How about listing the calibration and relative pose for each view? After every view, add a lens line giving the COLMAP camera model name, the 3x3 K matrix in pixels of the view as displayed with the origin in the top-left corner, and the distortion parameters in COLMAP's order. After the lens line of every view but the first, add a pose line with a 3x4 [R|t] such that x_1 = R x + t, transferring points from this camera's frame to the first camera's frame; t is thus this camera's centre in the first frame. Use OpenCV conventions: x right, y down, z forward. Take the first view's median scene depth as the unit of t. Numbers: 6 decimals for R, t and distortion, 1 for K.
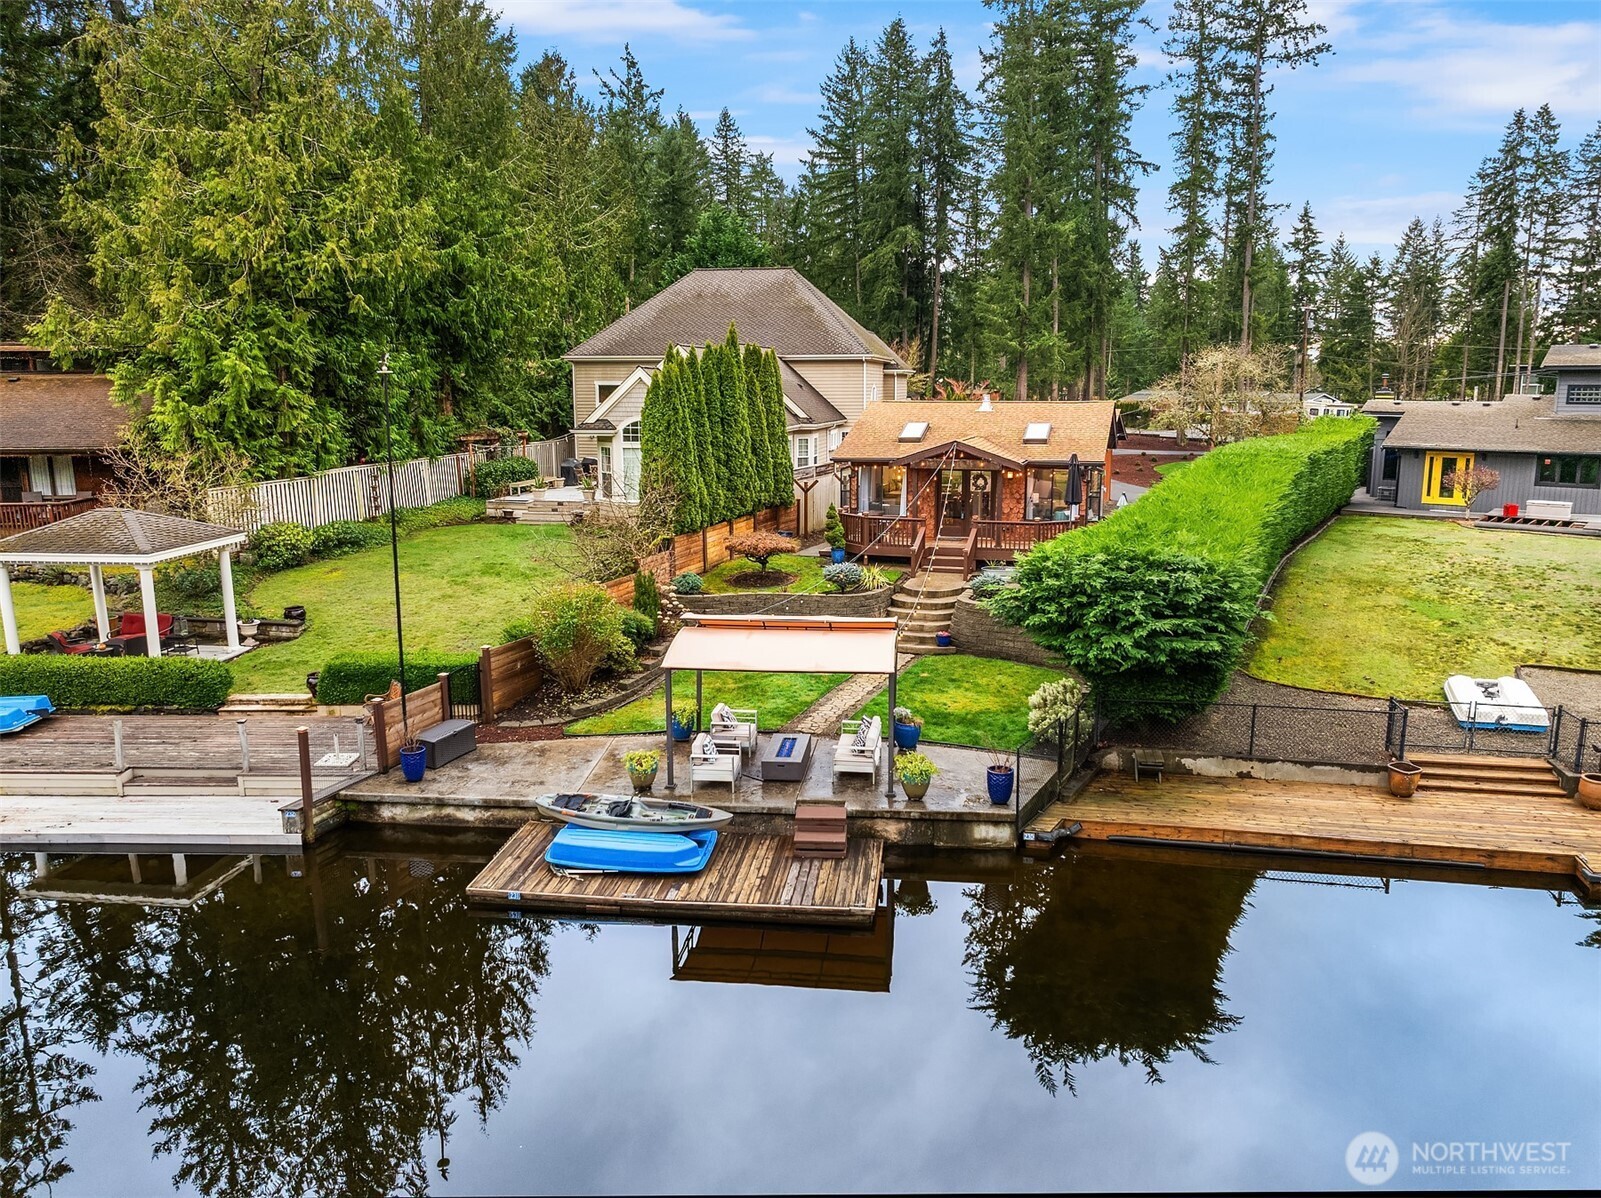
lens RADIAL K [[1148.7, 0, 800.5], [0, 1148.7, 599.0], [0, 0, 1]] dist [-0.020714, -0.009089]
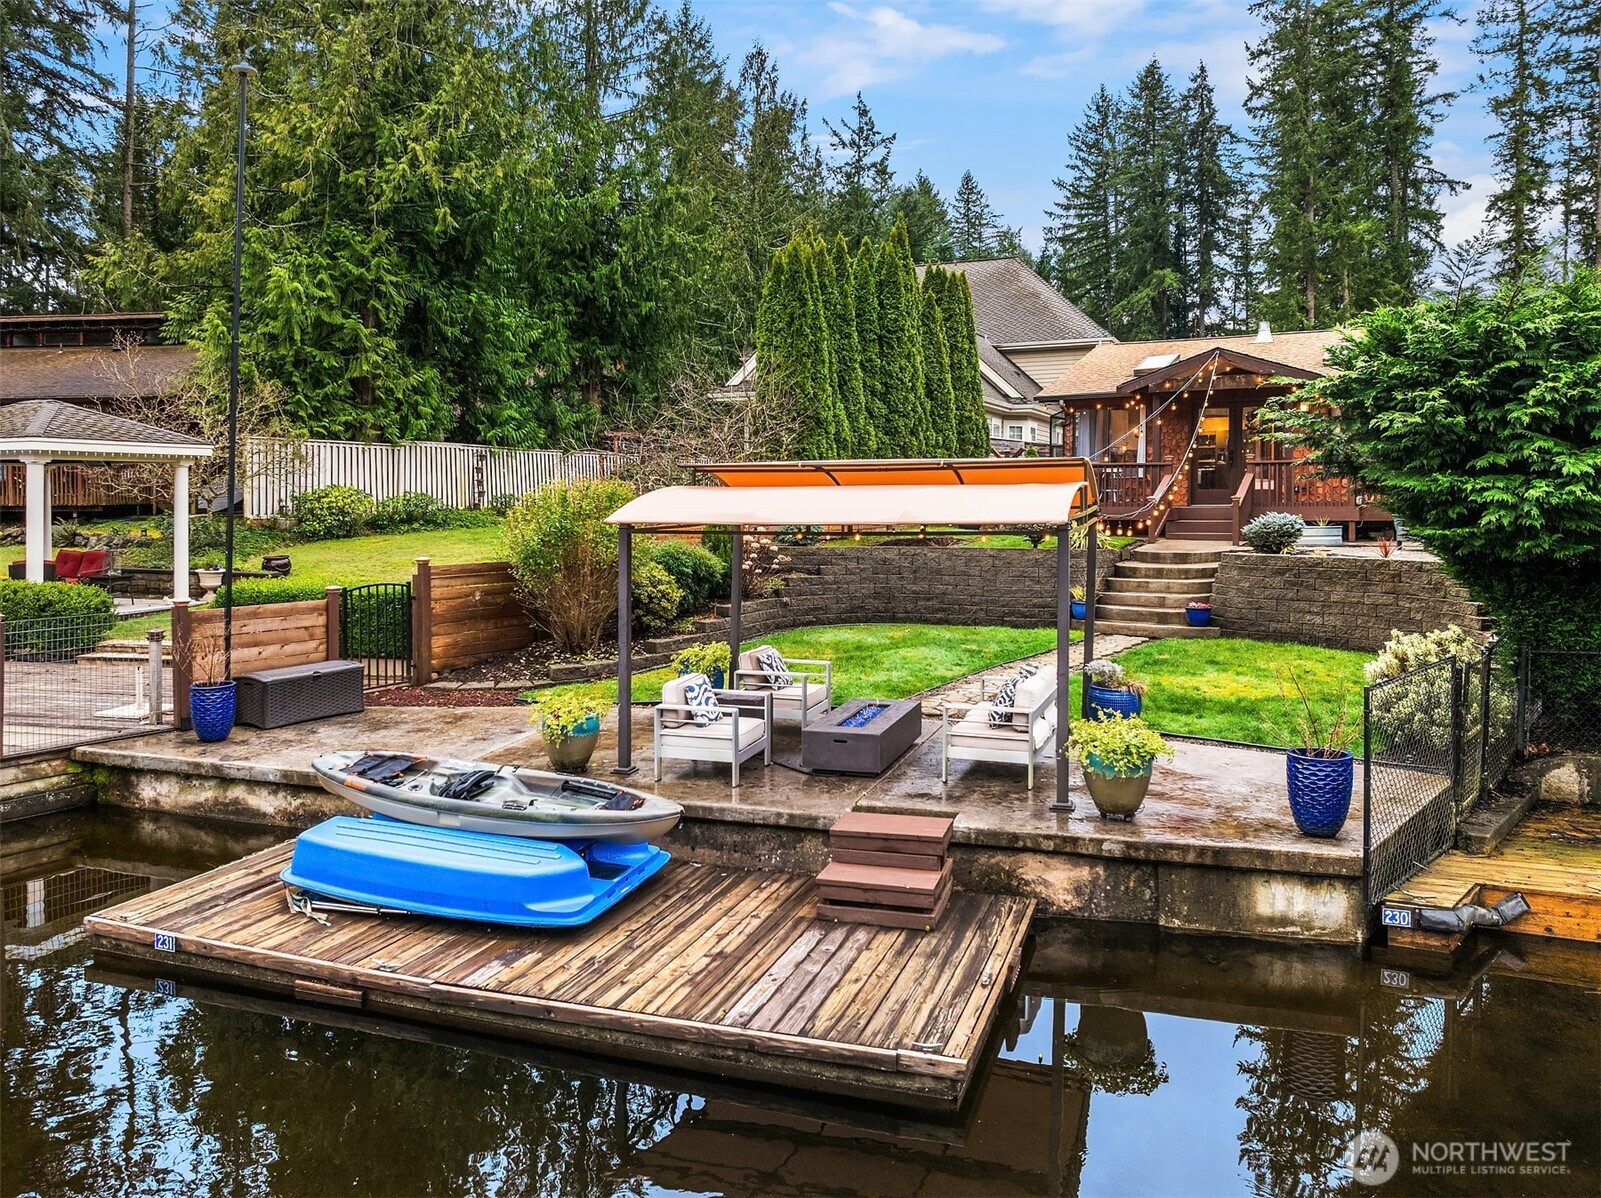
lens RADIAL K [[1123.2, 0, 828.2], [0, 1123.2, 557.8], [0, 0, 1]] dist [-0.057296, 0.042845]
pose [[0.977596, 0.010777, -0.210213, 0.049334], [-0.043762, 0.987272, -0.152900, 0.089672], [0.205889, 0.158674, 0.965625, 0.333094]]
